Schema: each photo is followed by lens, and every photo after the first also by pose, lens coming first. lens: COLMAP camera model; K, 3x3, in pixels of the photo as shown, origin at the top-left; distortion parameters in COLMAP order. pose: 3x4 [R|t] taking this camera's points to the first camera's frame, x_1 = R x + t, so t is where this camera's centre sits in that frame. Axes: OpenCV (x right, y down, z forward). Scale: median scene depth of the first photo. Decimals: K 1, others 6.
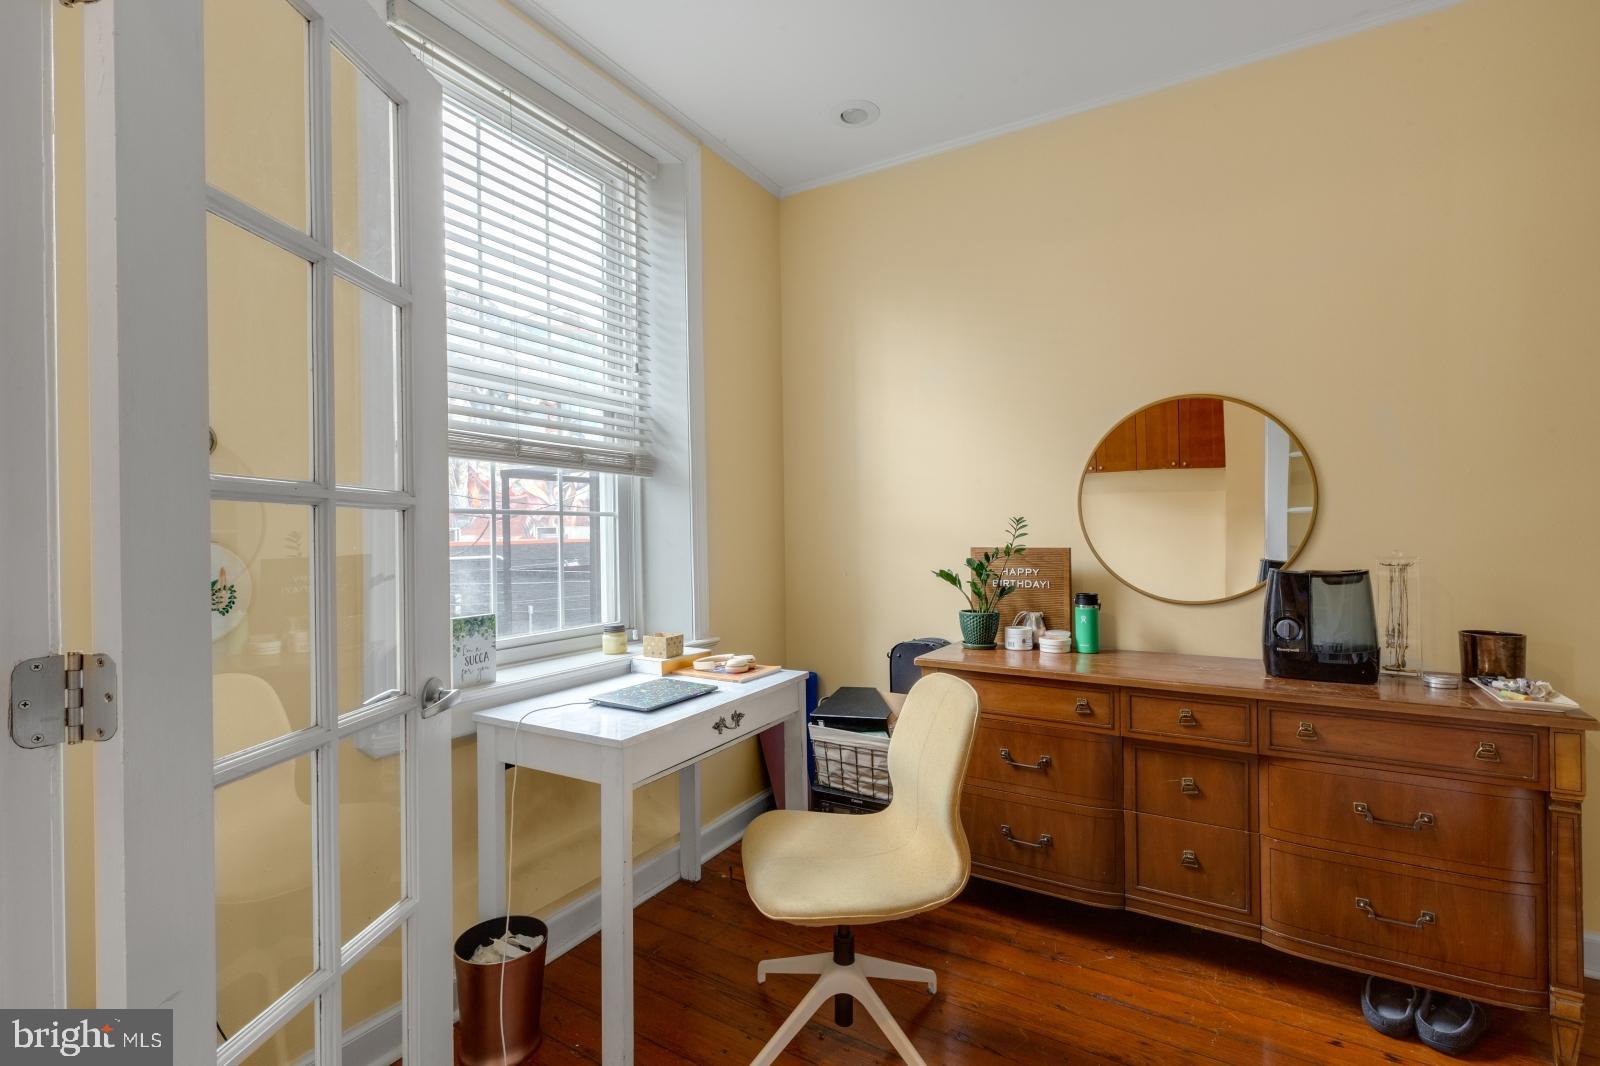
lens RADIAL K [[724.0, 0, 798.8], [0, 724.0, 536.5], [0, 0, 1]] dist [-0.000417, -0.000351]
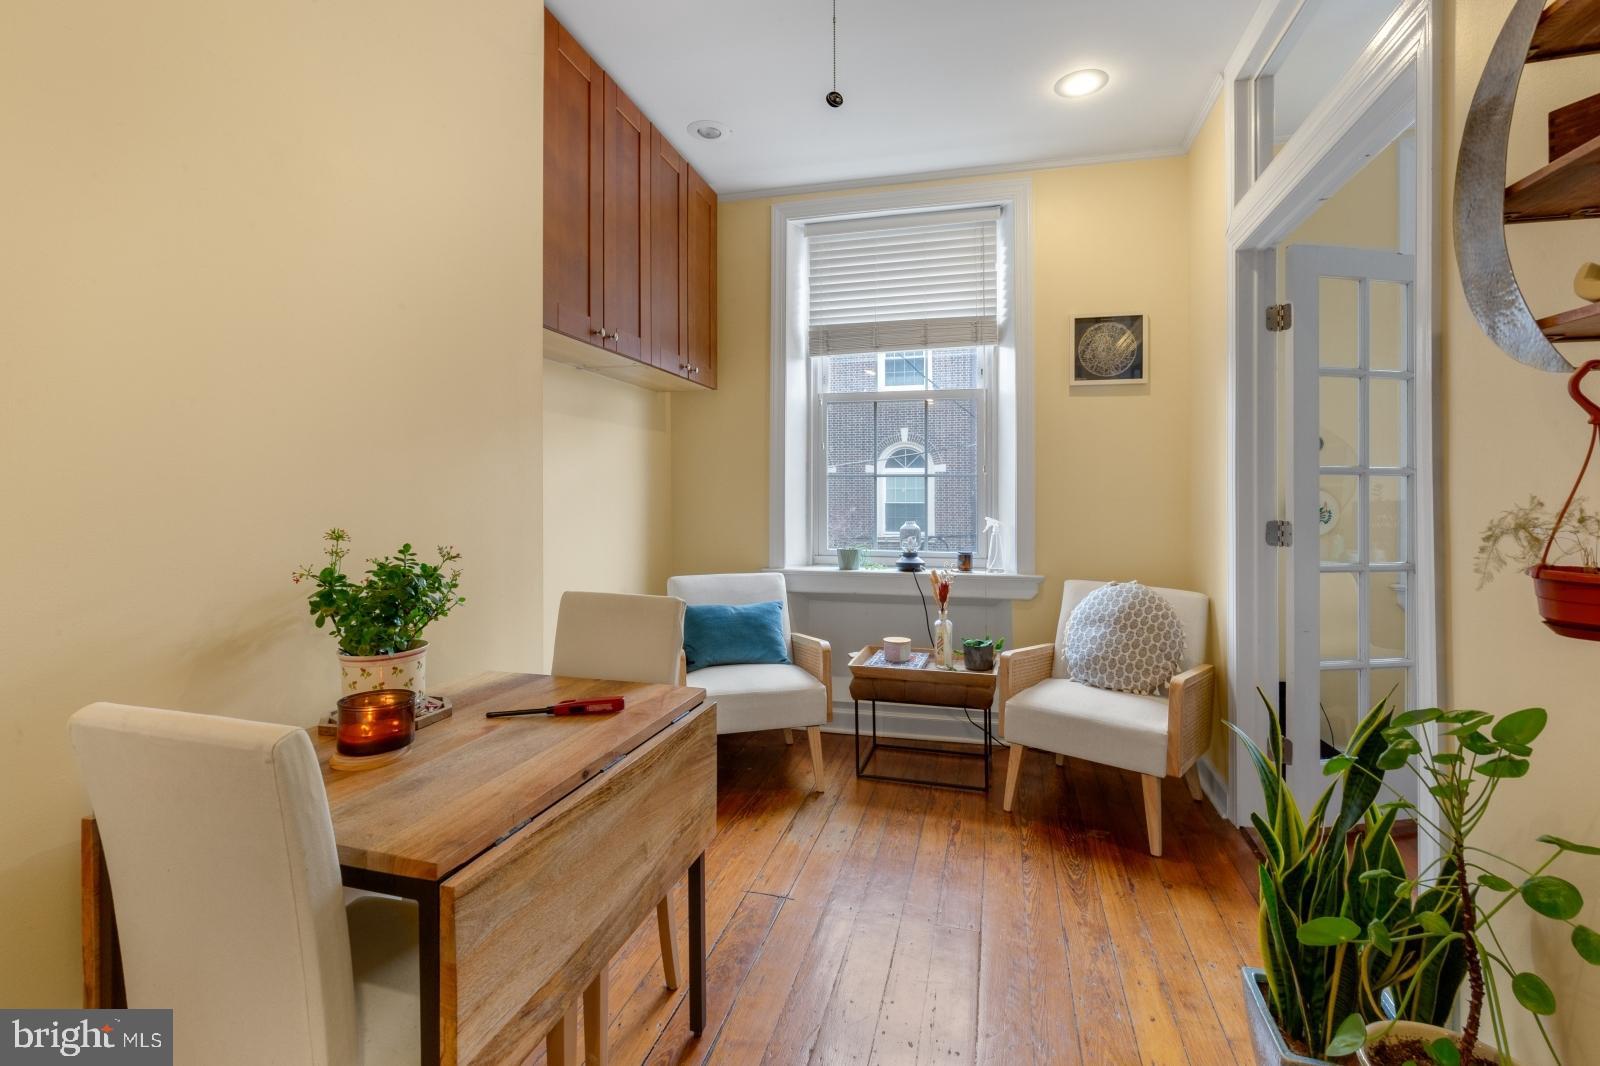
lens RADIAL K [[745.4, 0, 787.1], [0, 745.4, 490.0], [0, 0, 1]] dist [0.000087, -0.000035]
pose [[0.263267, 0.010831, -0.964662, 1.023792], [-0.008409, 0.999925, 0.008932, 0.001183], [0.964686, 0.005760, 0.263339, -1.252977]]
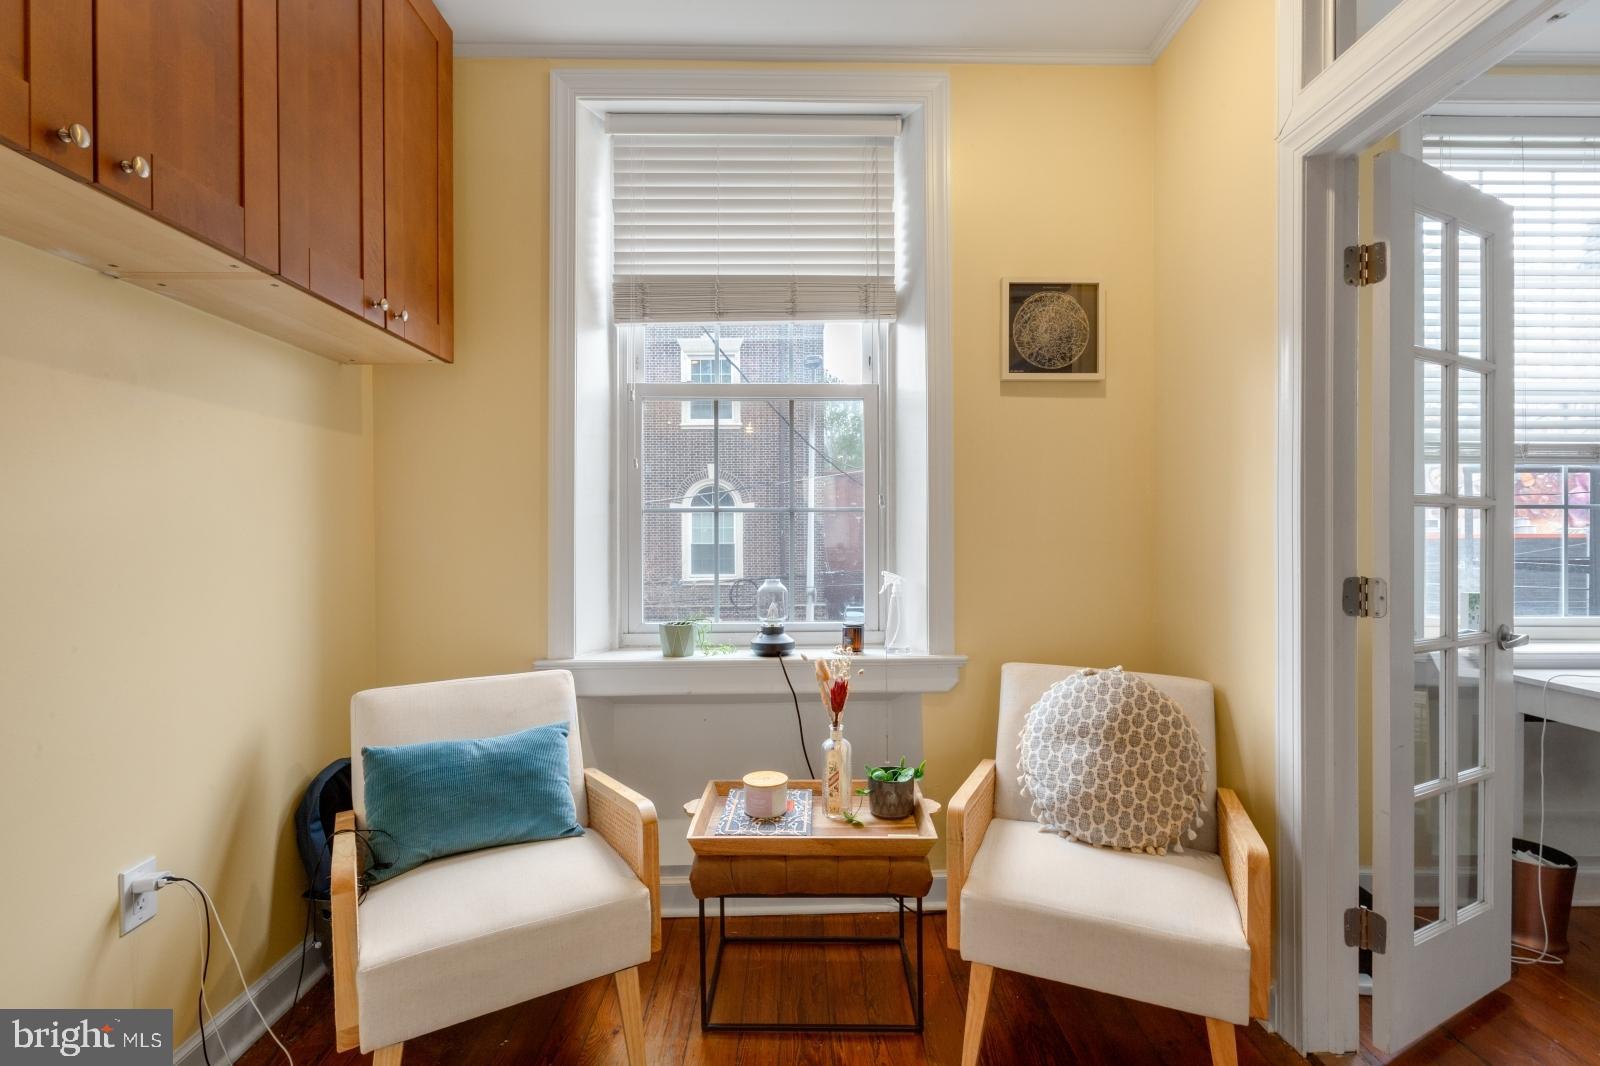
lens RADIAL K [[762.6, 0, 800.5], [0, 762.6, 522.9], [0, 0, 1]] dist [0.000865, -0.000319]
pose [[0.517742, 0.002024, -0.855534, 0.068405], [-0.006581, 0.999977, -0.001617, 0.003848], [0.855511, 0.006467, 0.517744, -0.978672]]
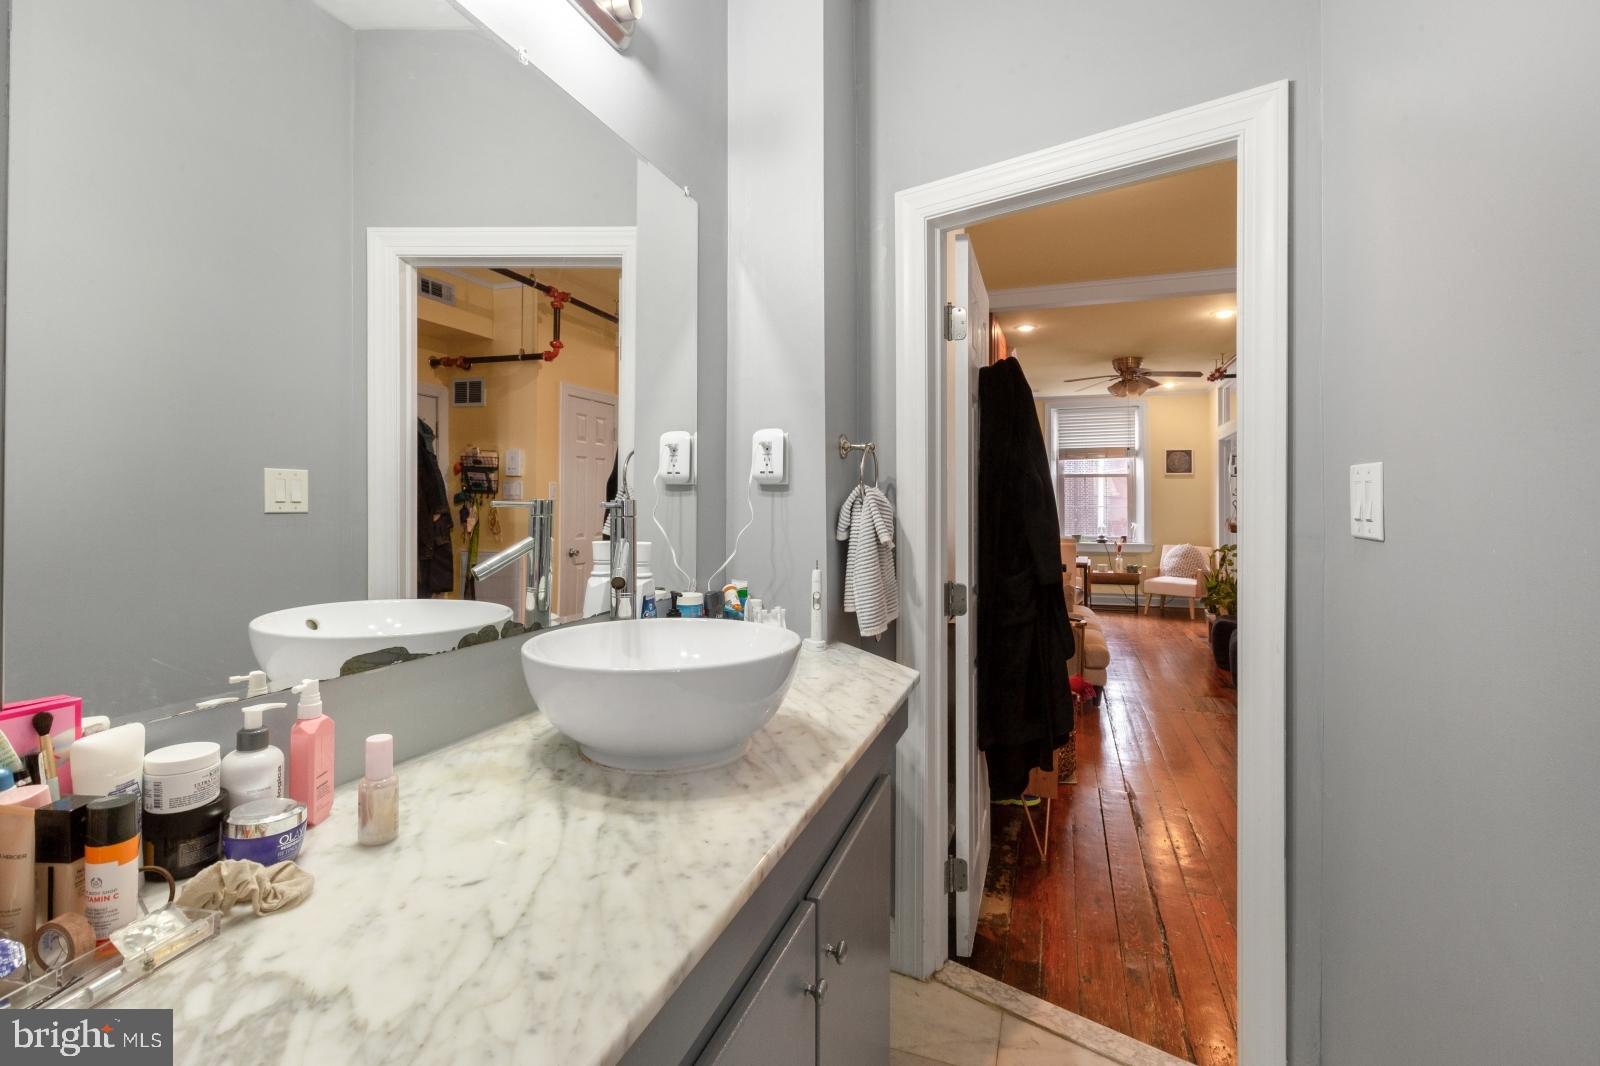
lens RADIAL K [[745.4, 0, 787.1], [0, 745.4, 490.0], [0, 0, 1]] dist [0.000087, -0.000035]
pose [[0.176719, -0.004008, -0.984253, 5.286384], [-0.009036, 0.999943, -0.005694, -0.131652], [0.984220, 0.009900, 0.176672, -4.534349]]
